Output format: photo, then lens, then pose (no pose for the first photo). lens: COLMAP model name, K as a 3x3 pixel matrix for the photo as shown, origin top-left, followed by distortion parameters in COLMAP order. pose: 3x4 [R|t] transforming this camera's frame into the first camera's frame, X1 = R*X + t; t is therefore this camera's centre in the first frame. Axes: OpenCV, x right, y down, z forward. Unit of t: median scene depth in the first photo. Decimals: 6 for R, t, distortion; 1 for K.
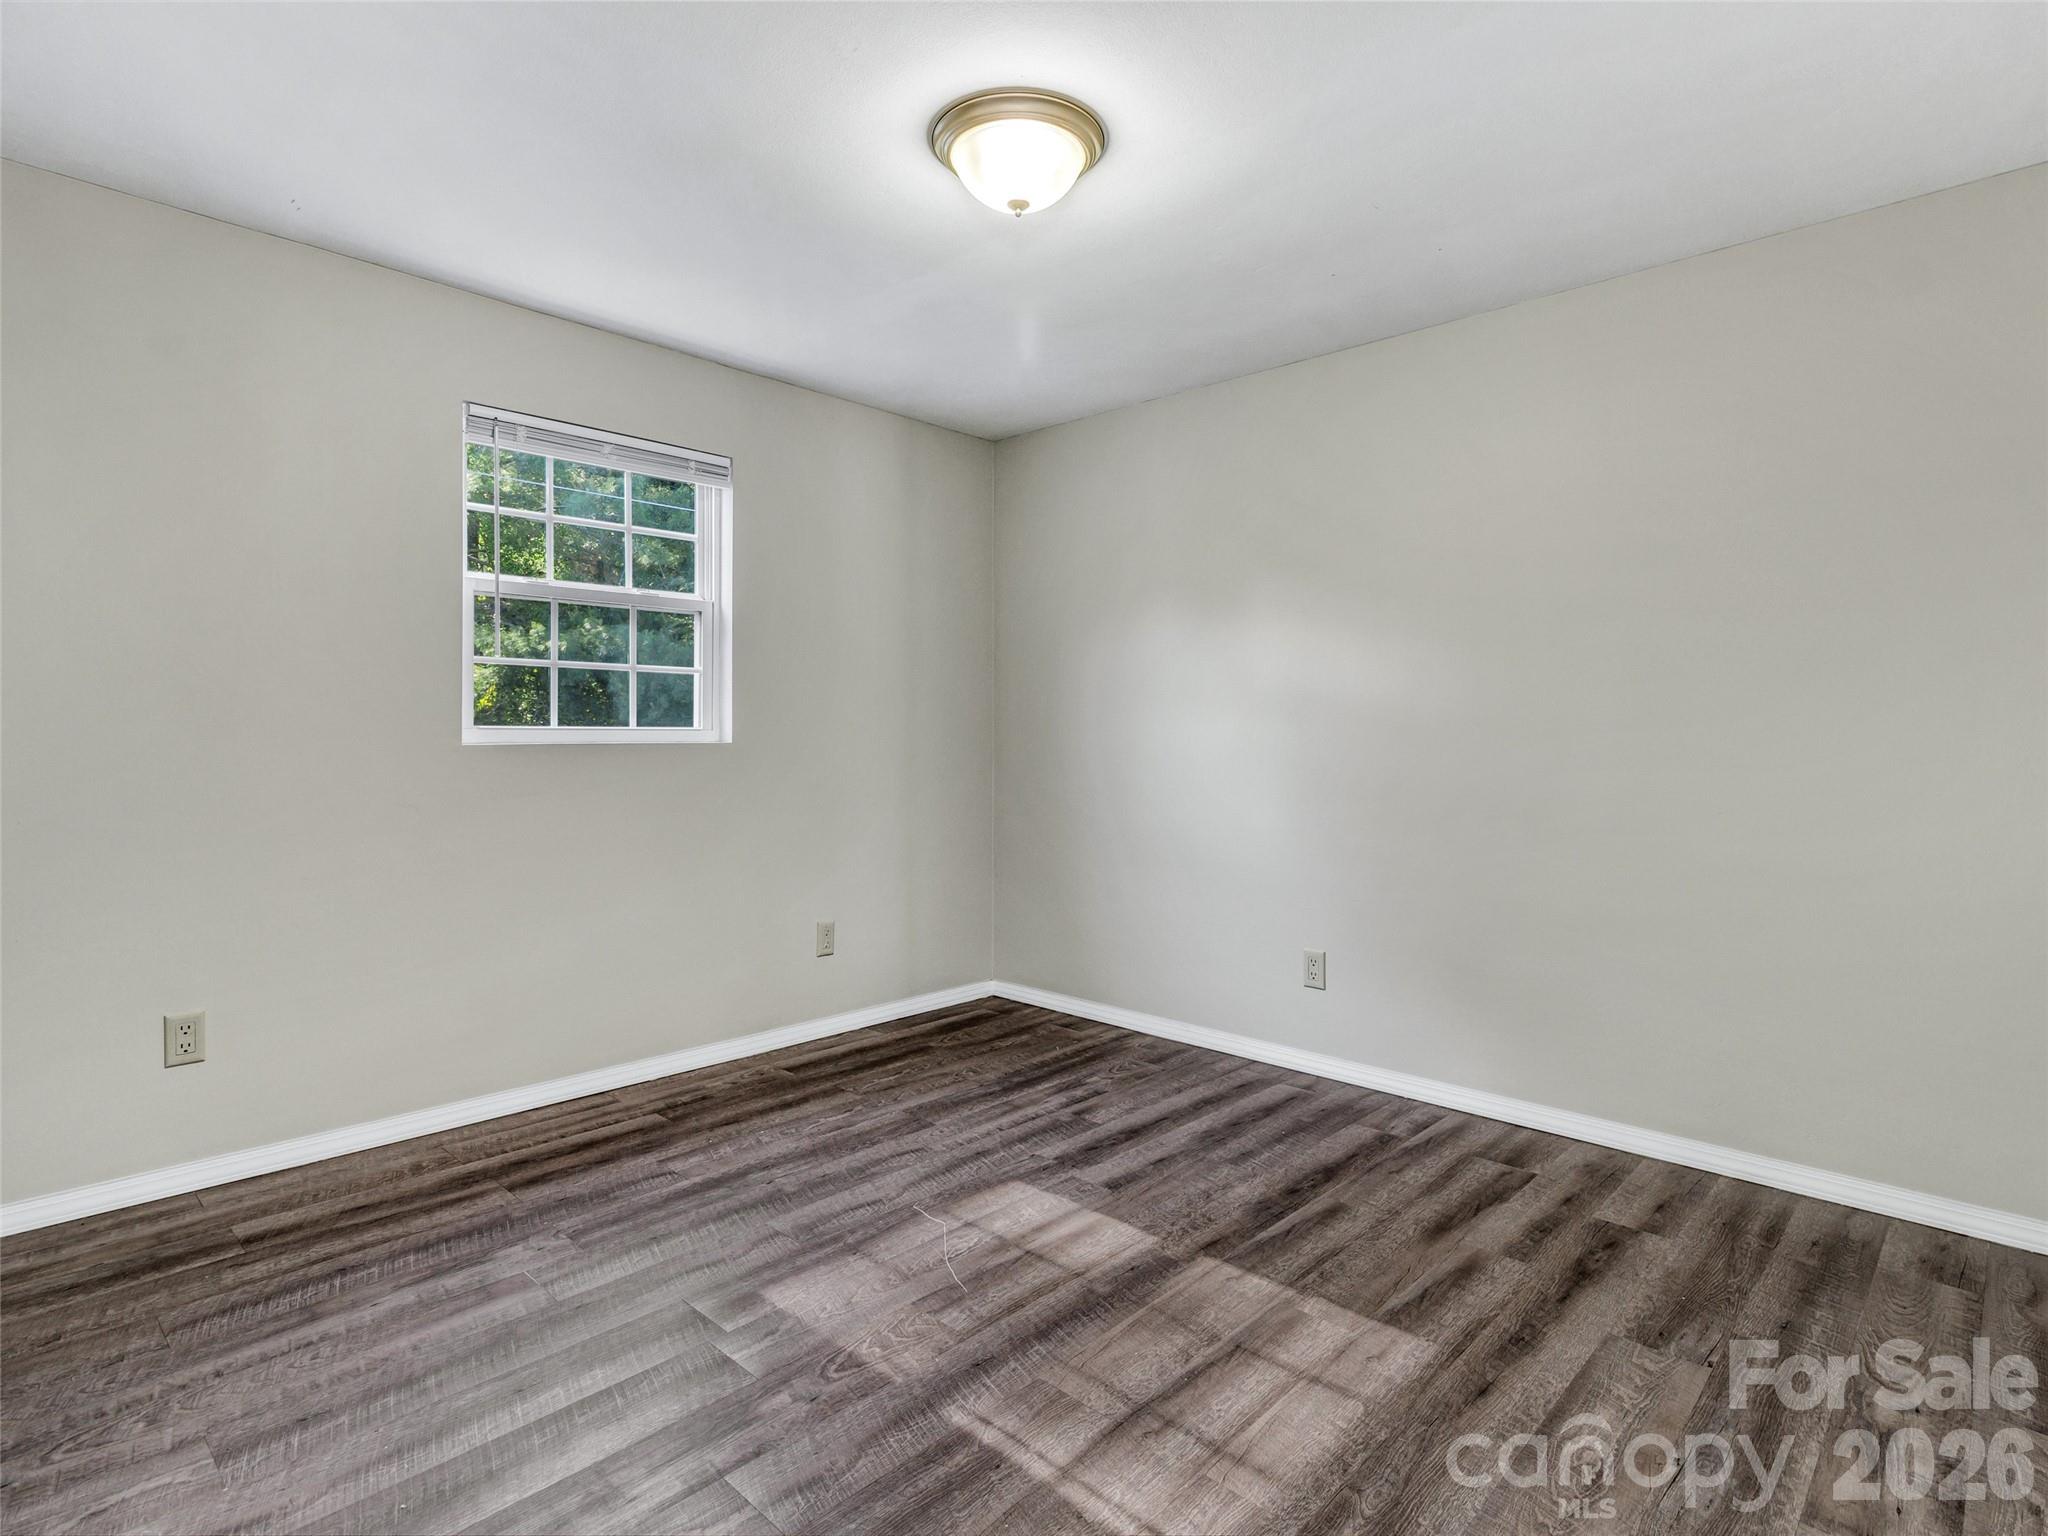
lens RADIAL K [[1060.6, 0, 1029.1], [0, 1060.6, 765.8], [0, 0, 1]] dist [-0.000947, -0.001425]
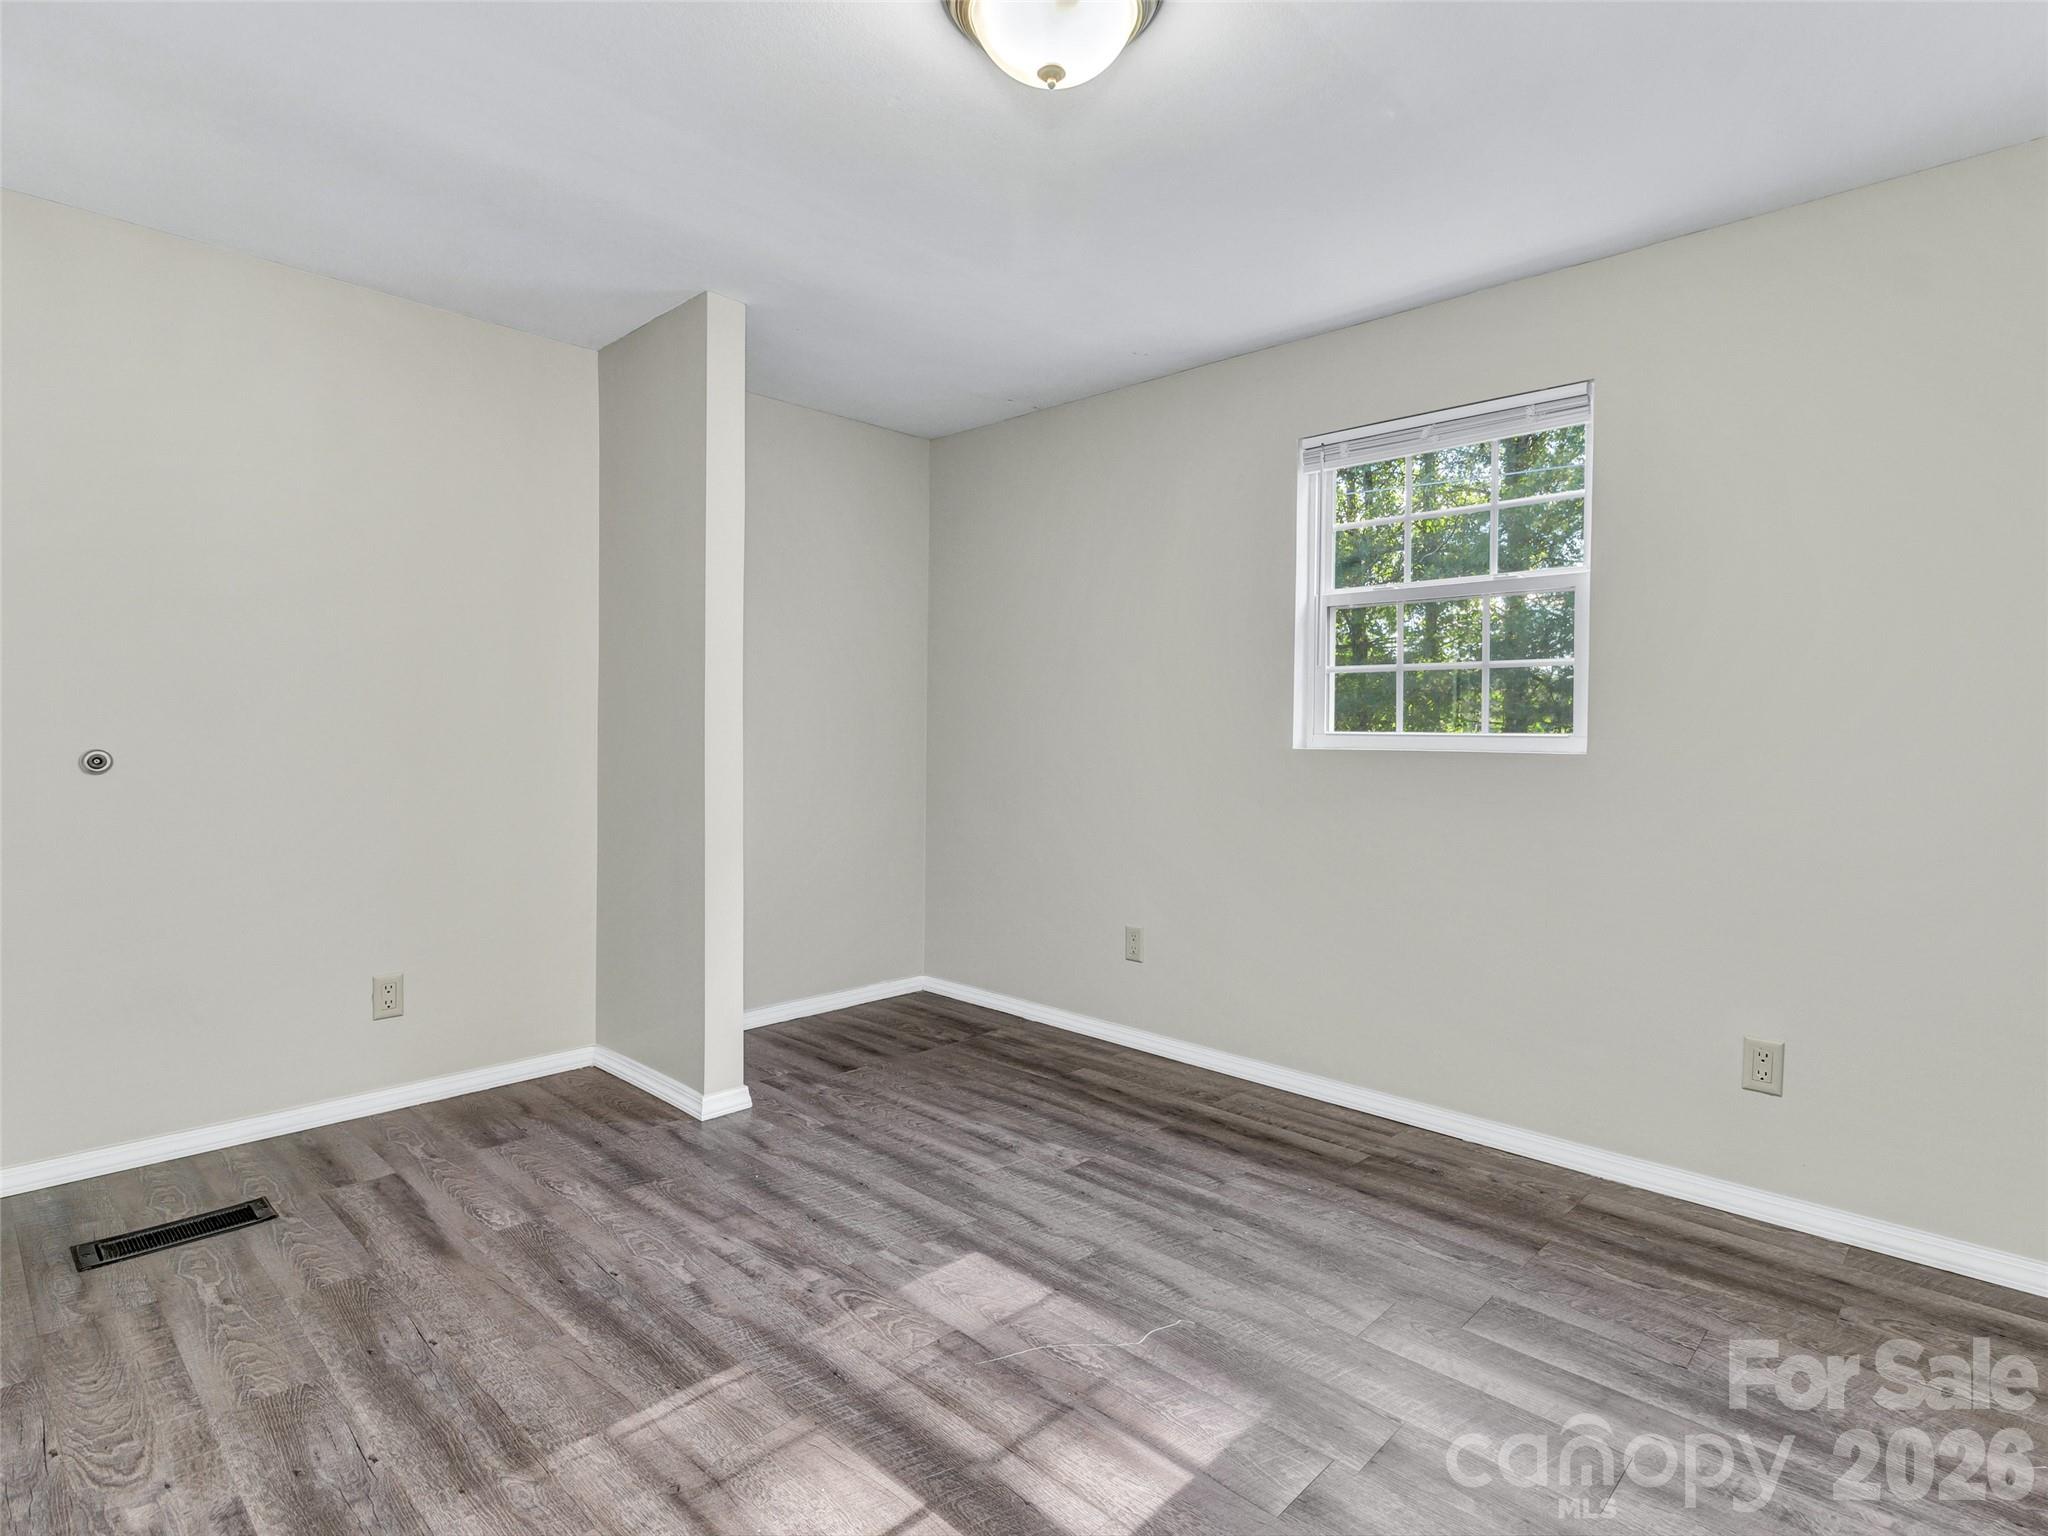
lens RADIAL K [[1060.6, 0, 1029.2], [0, 1060.6, 754.6], [0, 0, 1]] dist [-0.000947, -0.001425]
pose [[-0.001667, 0.016880, -0.999856, 0.651628], [-0.043523, 0.998909, 0.016937, -0.022183], [0.999051, 0.043545, -0.000930, 0.816393]]
